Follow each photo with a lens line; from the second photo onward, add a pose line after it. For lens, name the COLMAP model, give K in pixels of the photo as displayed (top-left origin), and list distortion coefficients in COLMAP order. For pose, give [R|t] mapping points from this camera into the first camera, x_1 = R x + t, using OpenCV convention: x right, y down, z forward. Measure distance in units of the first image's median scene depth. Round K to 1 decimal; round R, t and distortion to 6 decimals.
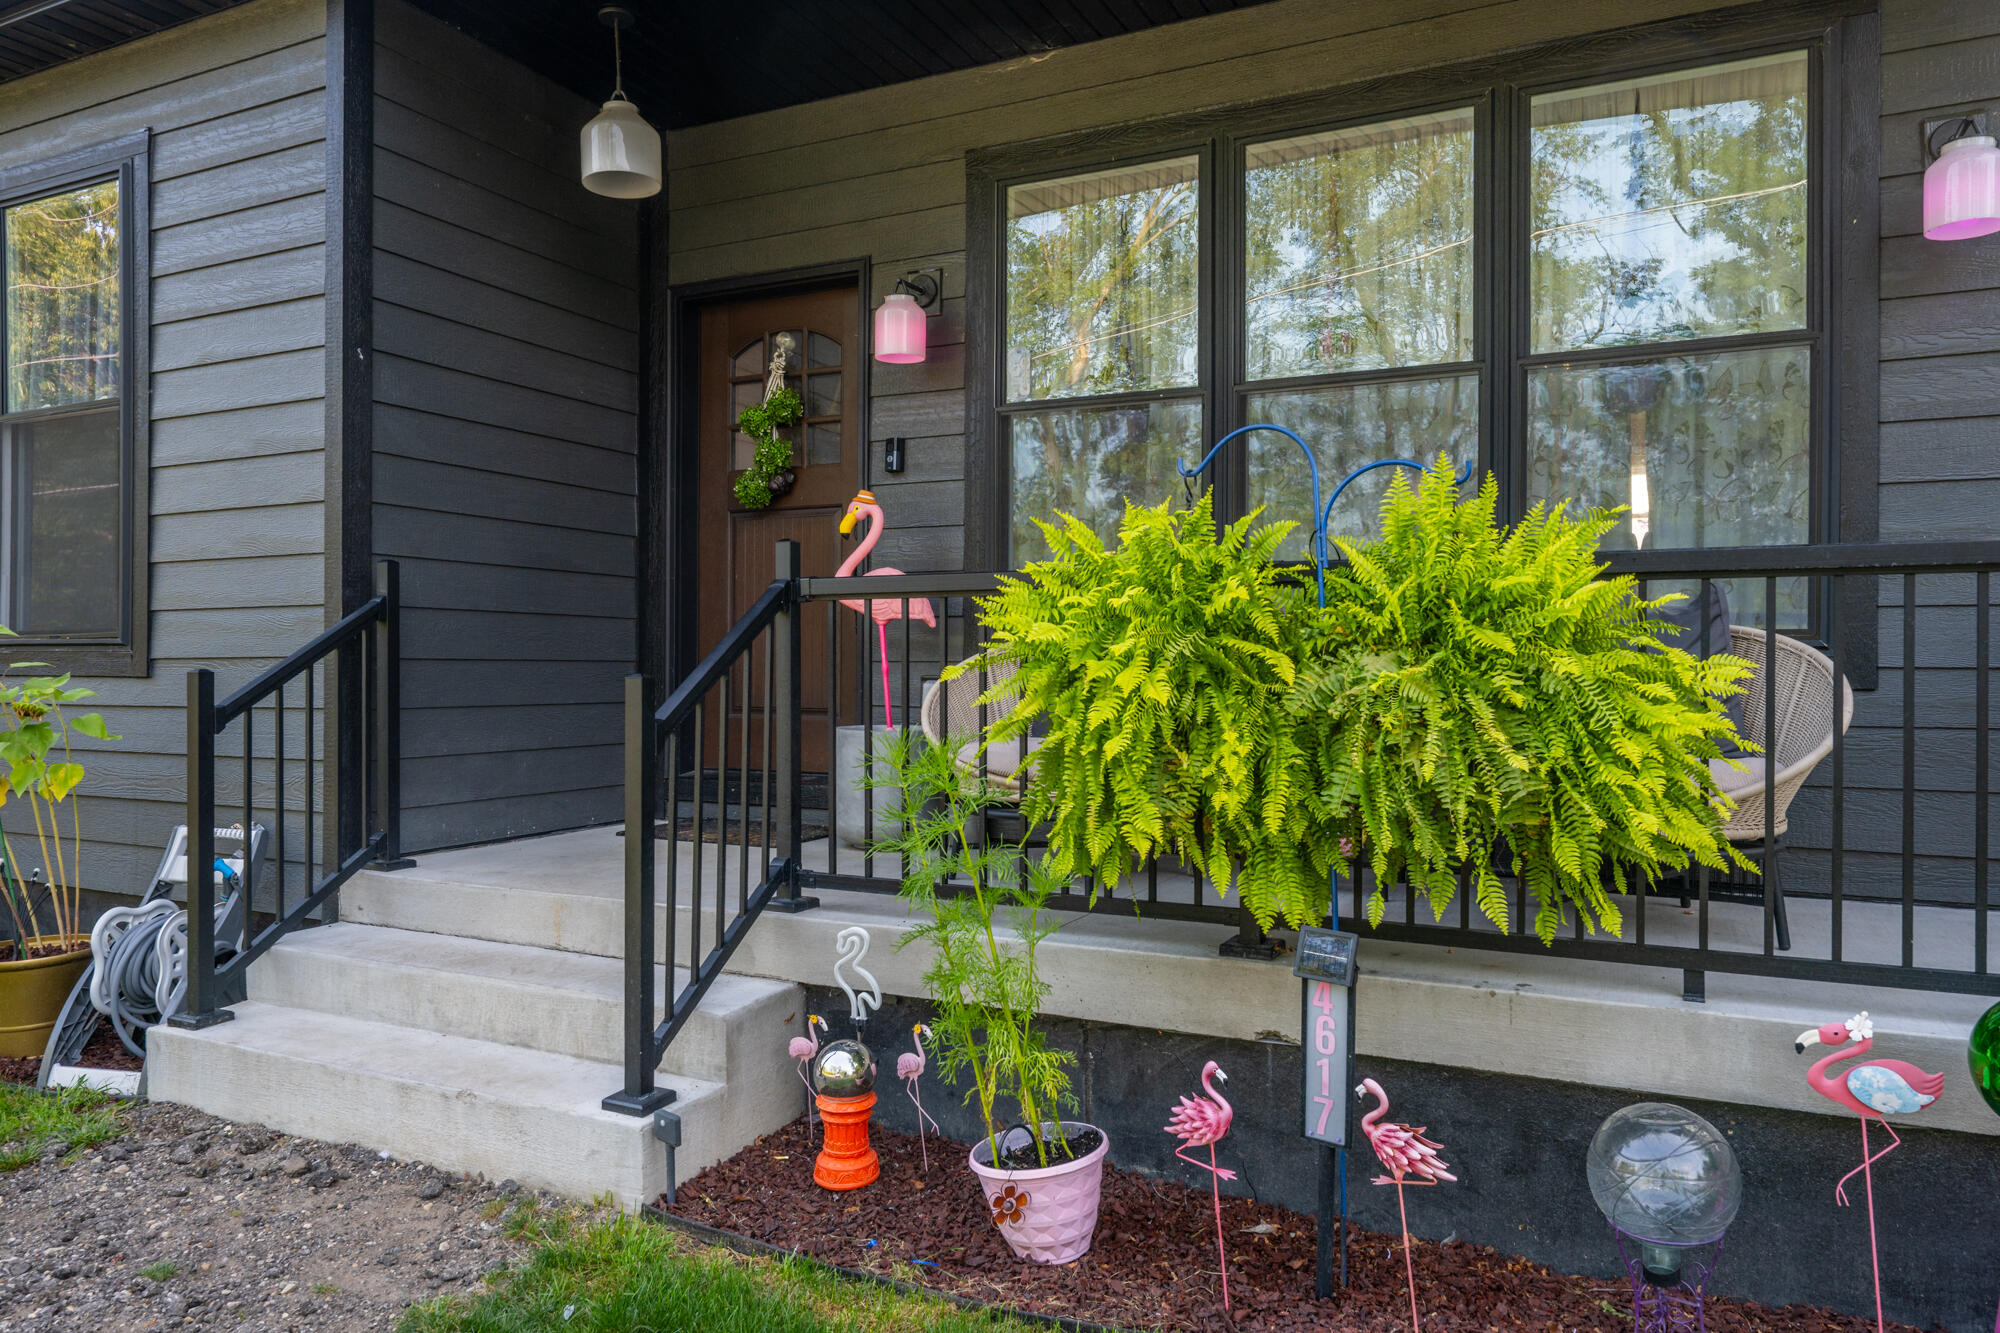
lens RADIAL K [[1371.2, 0, 997.0], [0, 1371.2, 752.0], [0, 0, 1]] dist [-0.002403, -0.000560]
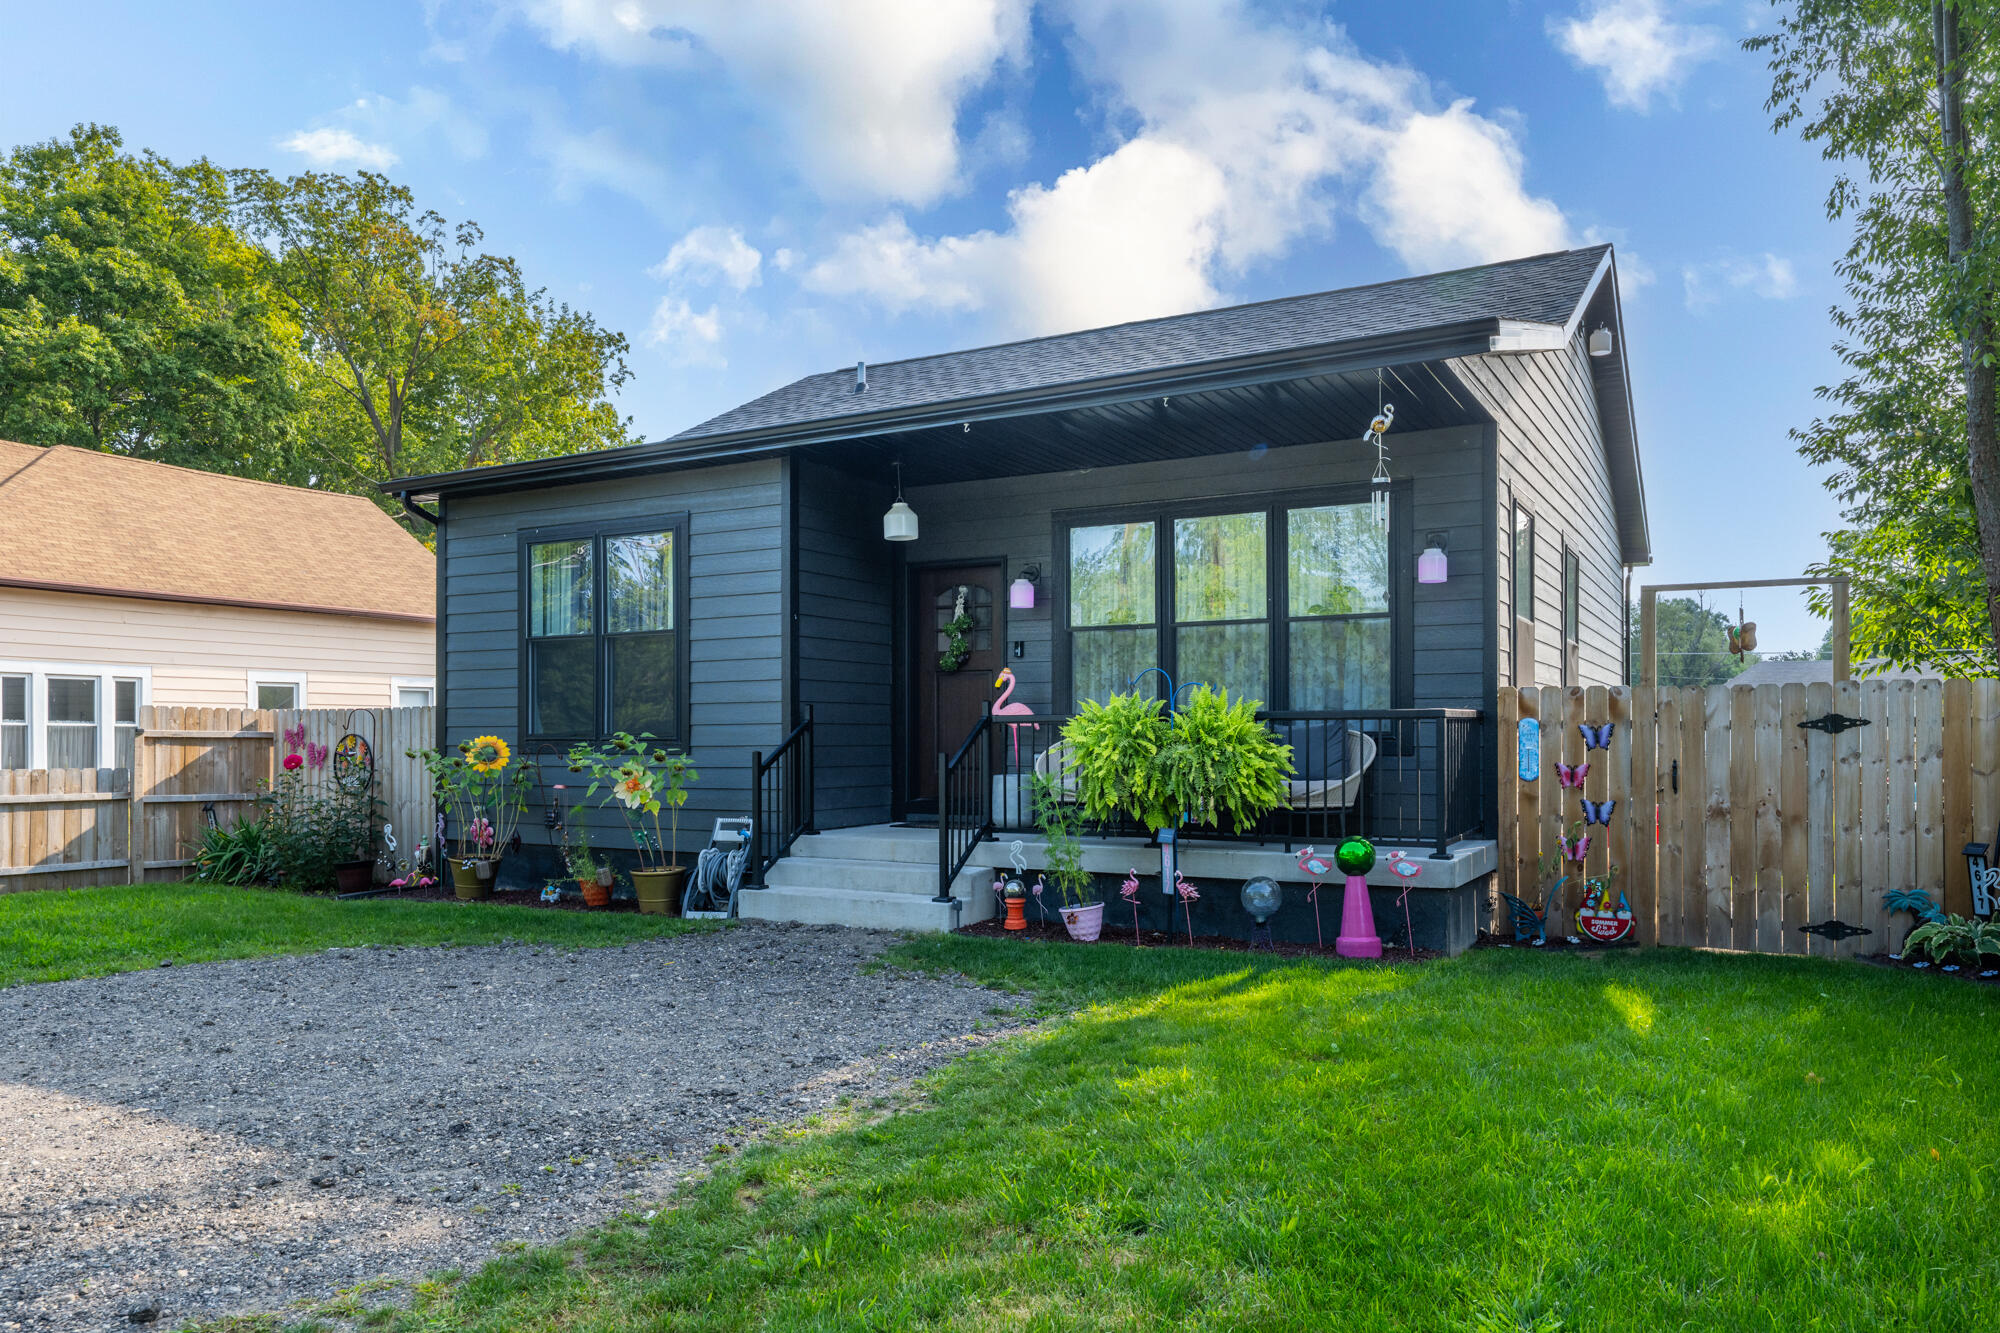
lens RADIAL K [[1371.2, 0, 997.0], [0, 1371.2, 752.0], [0, 0, 1]] dist [-0.002403, -0.000560]
pose [[0.998544, -0.008238, -0.053310, 0.006497], [0.005471, 0.998640, -0.051850, 0.082932], [0.053665, 0.051482, 0.997231, -1.687569]]
